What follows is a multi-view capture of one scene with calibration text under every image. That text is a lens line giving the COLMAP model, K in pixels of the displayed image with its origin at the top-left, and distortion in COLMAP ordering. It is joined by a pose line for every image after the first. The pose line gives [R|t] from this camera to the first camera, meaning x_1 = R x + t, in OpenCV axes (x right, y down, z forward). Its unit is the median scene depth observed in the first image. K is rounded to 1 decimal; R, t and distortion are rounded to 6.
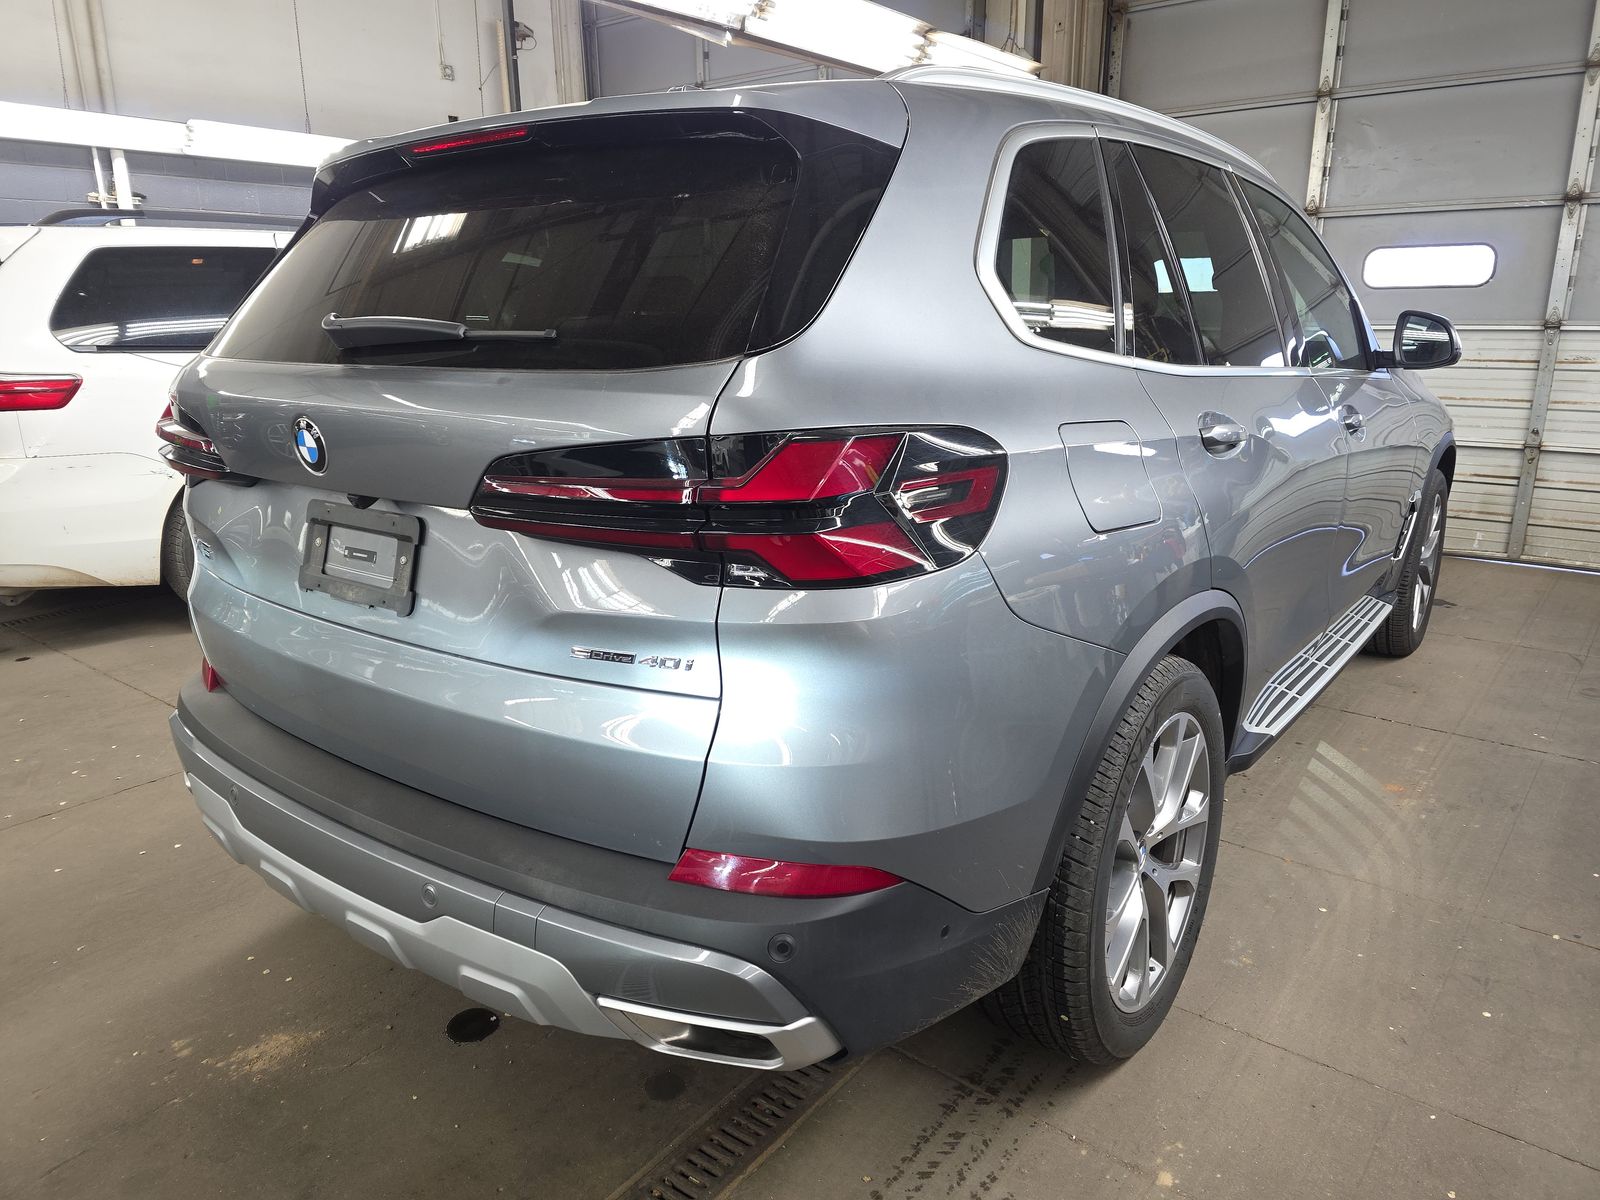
lens RADIAL K [[1075.8, 0, 800.0], [0, 1075.8, 600.0], [0, 0, 1]] dist [0.002625, -0.002050]
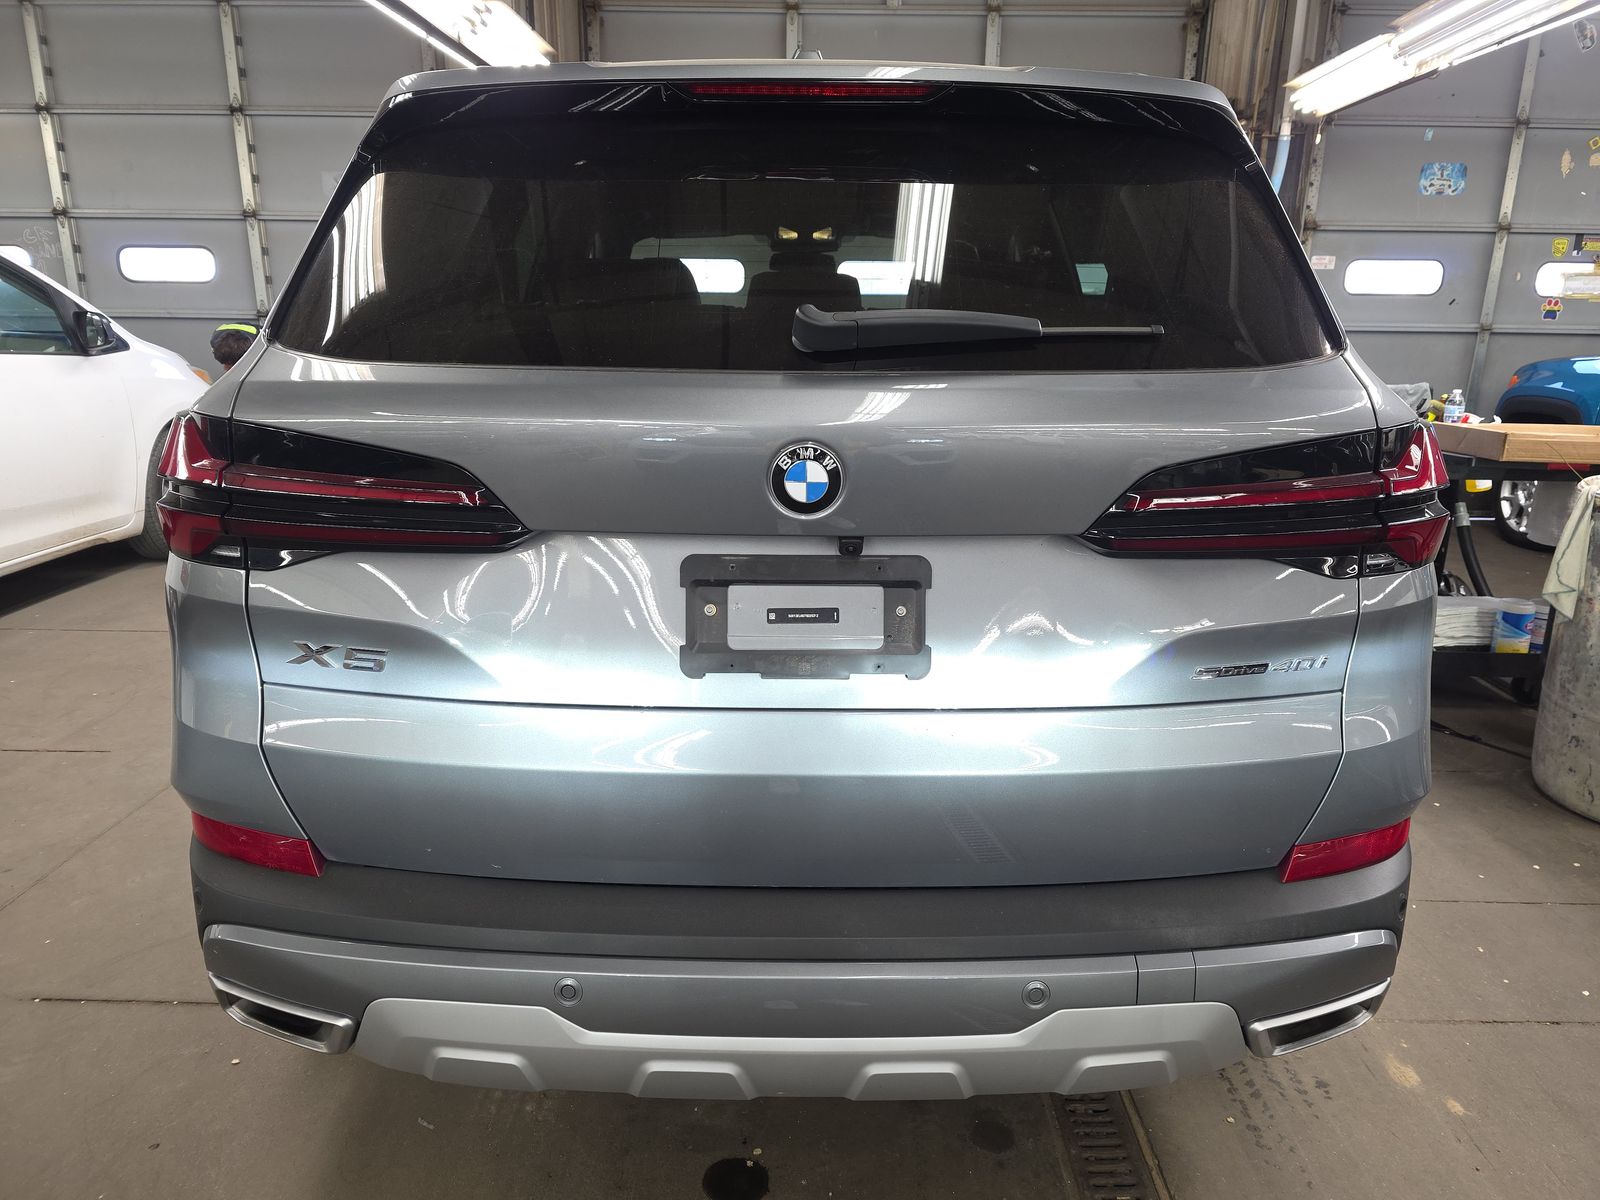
lens RADIAL K [[1075.8, 0, 800.0], [0, 1075.8, 600.0], [0, 0, 1]] dist [0.002625, -0.002050]
pose [[0.822176, -0.144960, 0.550467, -0.857722], [0.142042, 0.988686, 0.048206, -0.093335], [-0.551227, 0.038556, 0.833464, 0.354631]]
